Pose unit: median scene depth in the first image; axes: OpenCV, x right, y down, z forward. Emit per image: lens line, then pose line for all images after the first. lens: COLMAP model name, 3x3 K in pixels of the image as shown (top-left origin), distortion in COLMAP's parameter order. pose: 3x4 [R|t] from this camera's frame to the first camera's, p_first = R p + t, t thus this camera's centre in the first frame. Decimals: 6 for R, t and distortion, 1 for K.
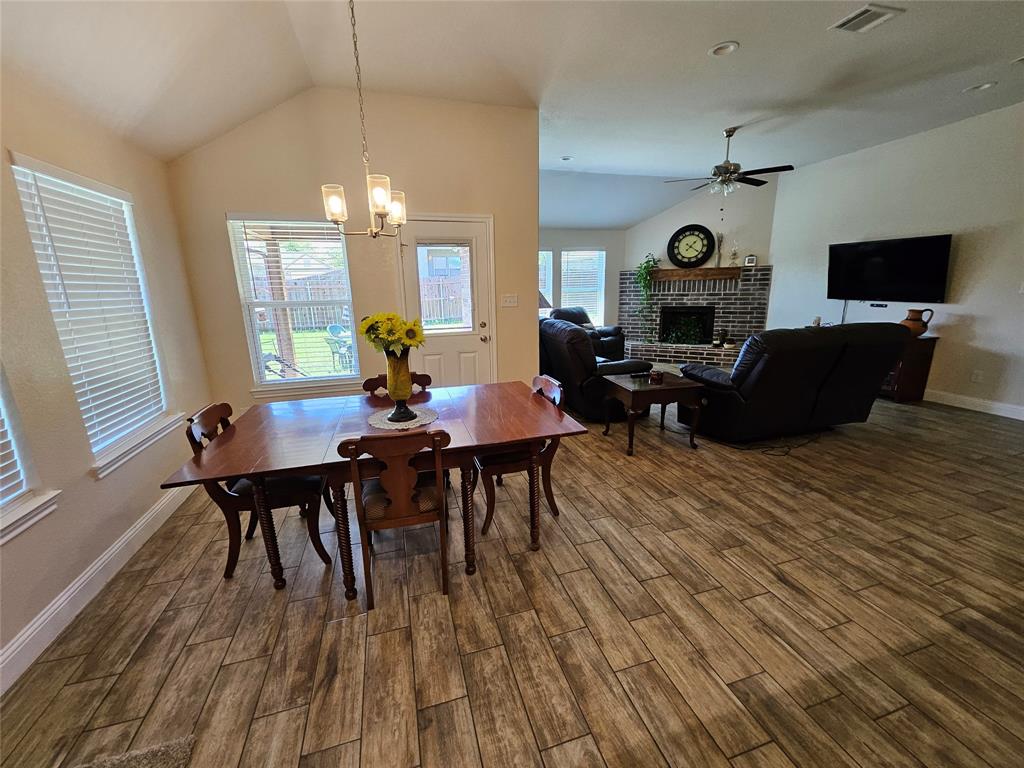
lens RADIAL K [[397.7, 0, 500.4], [0, 397.7, 391.5], [0, 0, 1]] dist [-0.000415, -0.000104]
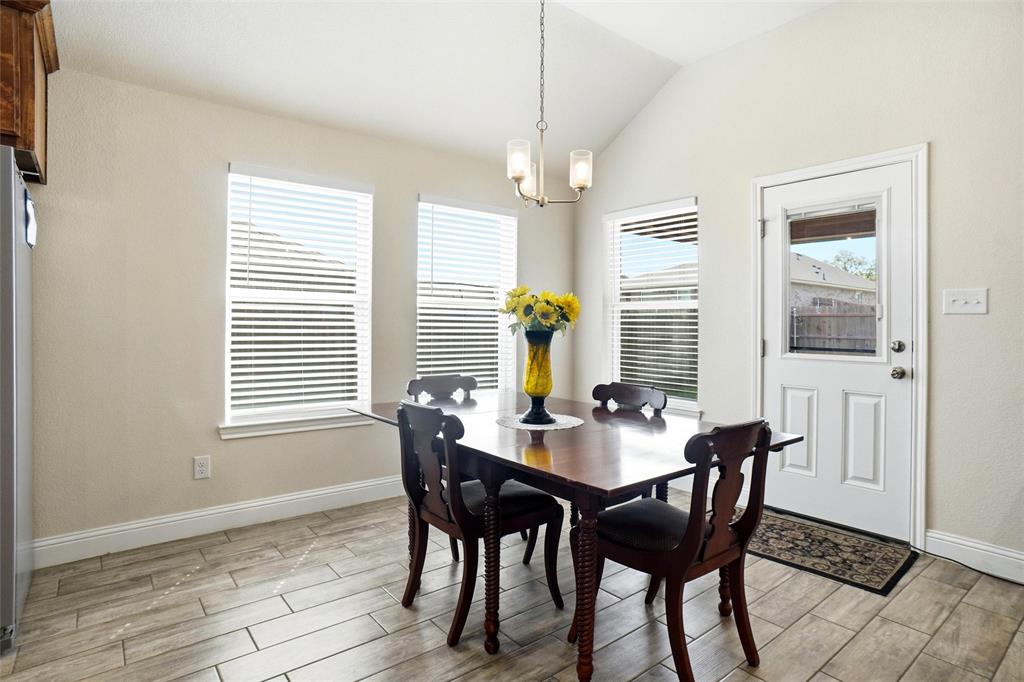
lens RADIAL K [[547.2, 0, 512.1], [0, 547.2, 332.1], [0, 0, 1]] dist [-0.086361, 0.050129]
pose [[0.375593, 0.032141, -0.926227, 0.243394], [-0.259466, 0.963080, -0.071796, -0.003464], [0.889723, 0.267291, 0.370065, 0.174946]]
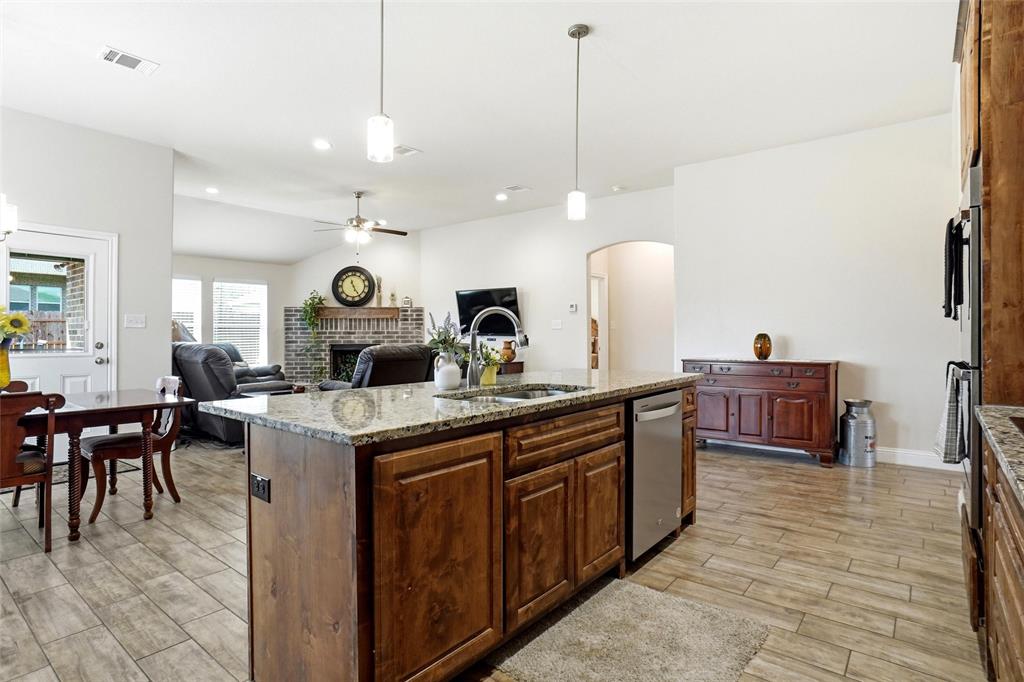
lens RADIAL K [[547.2, 0, 512.1], [0, 547.2, 332.1], [0, 0, 1]] dist [-0.086361, 0.050129]
pose [[0.816844, 0.026687, 0.576241, 0.017164], [0.132086, 0.963737, -0.231870, 0.120759], [-0.561533, 0.265515, 0.783698, -0.276850]]
